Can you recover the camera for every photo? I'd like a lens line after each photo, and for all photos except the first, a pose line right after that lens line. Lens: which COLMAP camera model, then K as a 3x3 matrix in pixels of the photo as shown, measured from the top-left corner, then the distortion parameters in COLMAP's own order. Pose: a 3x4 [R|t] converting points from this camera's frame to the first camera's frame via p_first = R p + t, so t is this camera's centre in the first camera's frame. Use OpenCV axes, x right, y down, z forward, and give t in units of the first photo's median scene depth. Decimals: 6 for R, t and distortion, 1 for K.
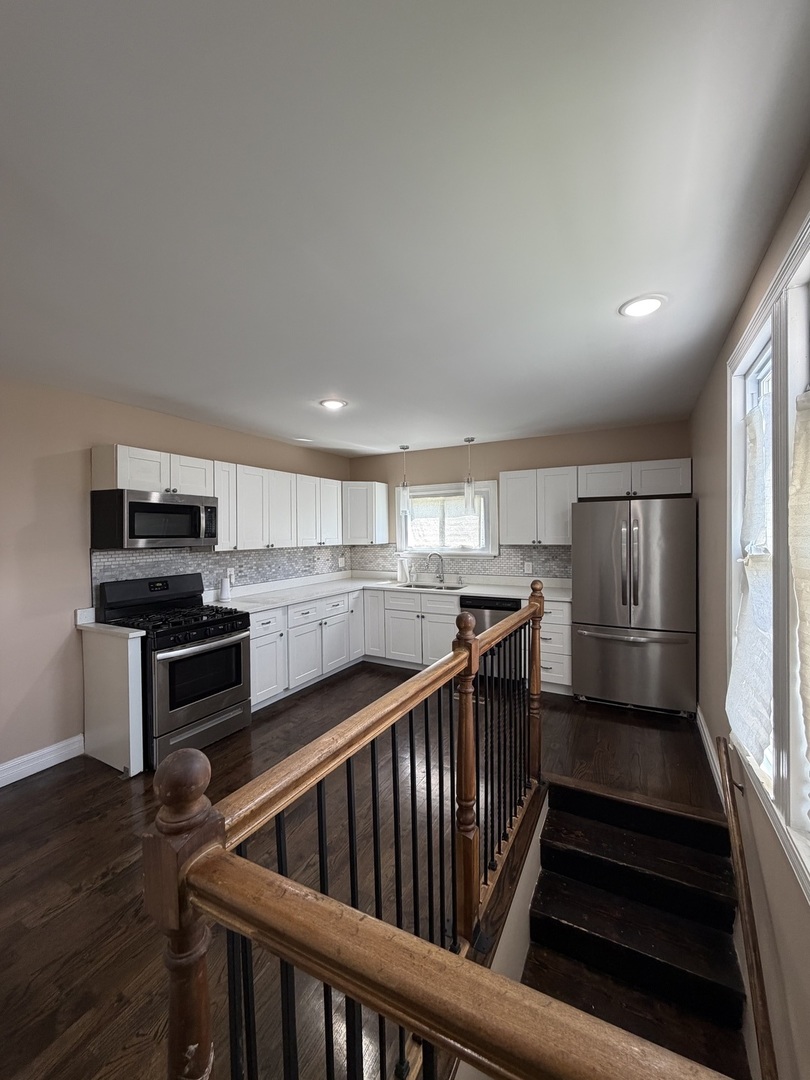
lens RADIAL K [[435.5, 0, 400.9], [0, 435.5, 539.9], [0, 0, 1]] dist [0.007932, 0.000312]
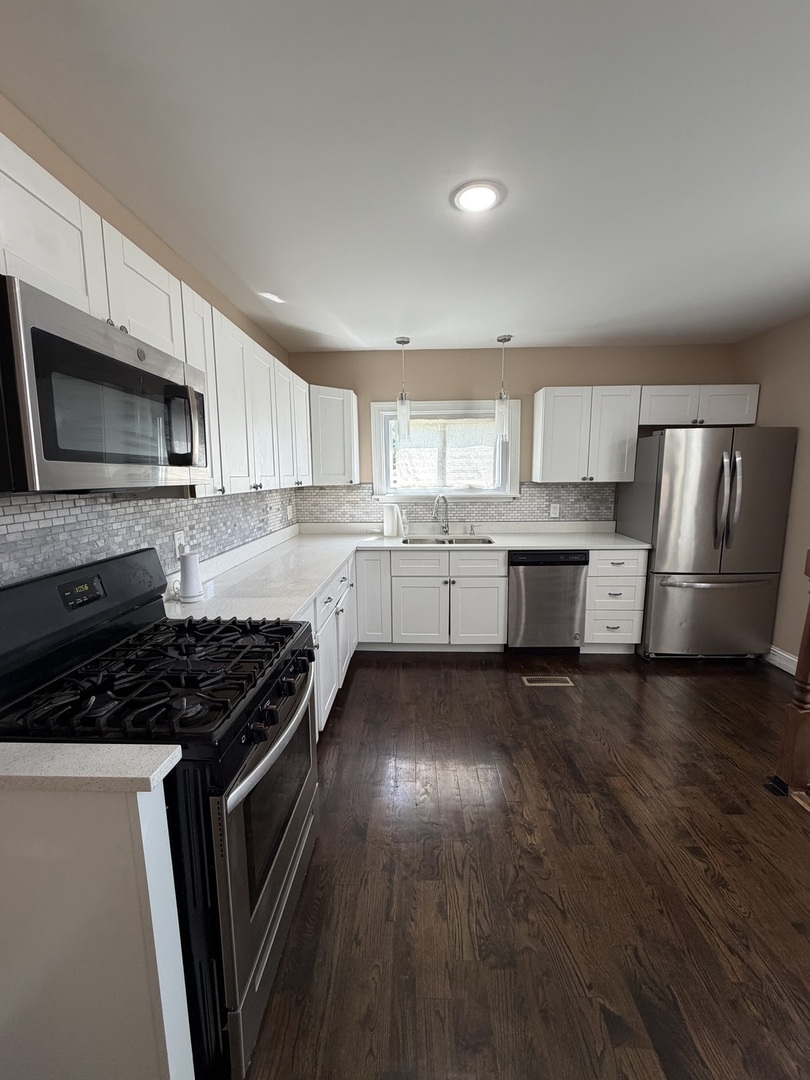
lens RADIAL K [[435.5, 0, 408.6], [0, 435.5, 539.2], [0, 0, 1]] dist [0.007932, 0.000312]
pose [[0.891403, -0.064472, 0.448603, -0.323833], [0.007341, 0.991754, 0.127947, 0.008868], [-0.453153, -0.110759, 0.884525, 0.370880]]
